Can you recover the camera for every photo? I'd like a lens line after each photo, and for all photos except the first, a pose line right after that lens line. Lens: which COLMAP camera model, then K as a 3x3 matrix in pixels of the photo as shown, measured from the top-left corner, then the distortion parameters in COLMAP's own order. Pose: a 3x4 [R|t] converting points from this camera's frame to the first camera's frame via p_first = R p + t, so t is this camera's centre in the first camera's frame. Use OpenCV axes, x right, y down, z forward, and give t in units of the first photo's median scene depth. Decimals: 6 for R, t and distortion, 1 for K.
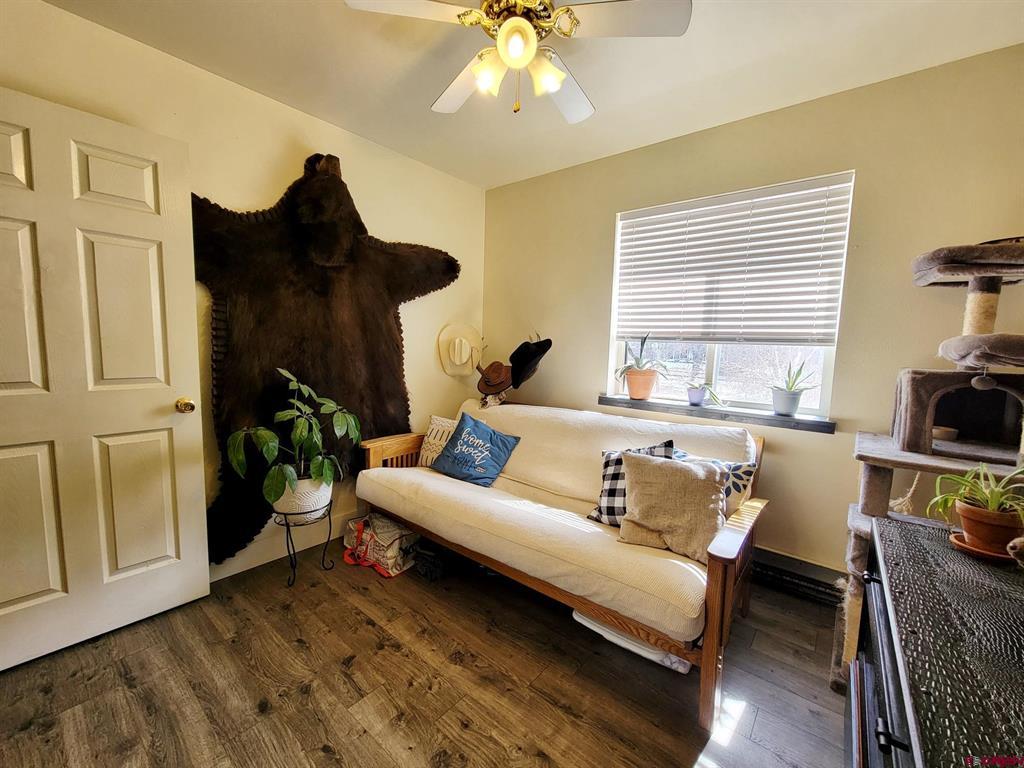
lens RADIAL K [[417.3, 0, 514.8], [0, 417.3, 387.1], [0, 0, 1]] dist [-0.003069, 0.000045]
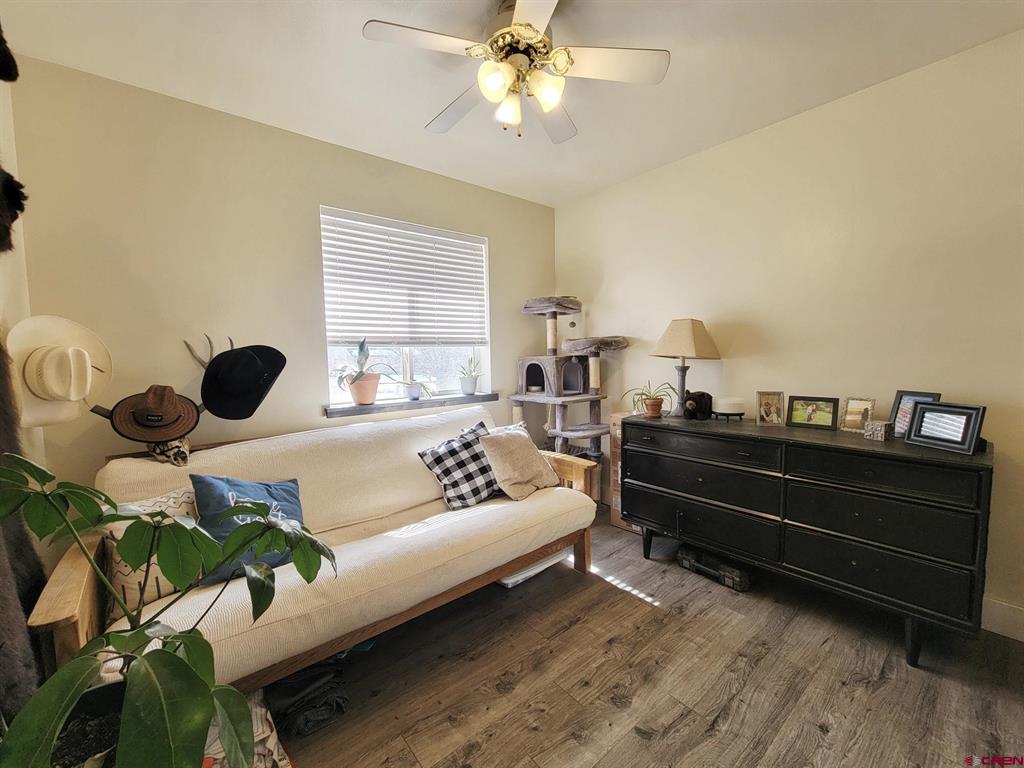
lens RADIAL K [[417.3, 0, 514.8], [0, 417.3, 387.1], [0, 0, 1]] dist [-0.003069, 0.000045]
pose [[0.193849, -0.111993, 0.974618, -0.724296], [0.125144, 0.988169, 0.088660, -0.066338], [-0.973017, 0.104781, 0.205571, 0.541272]]
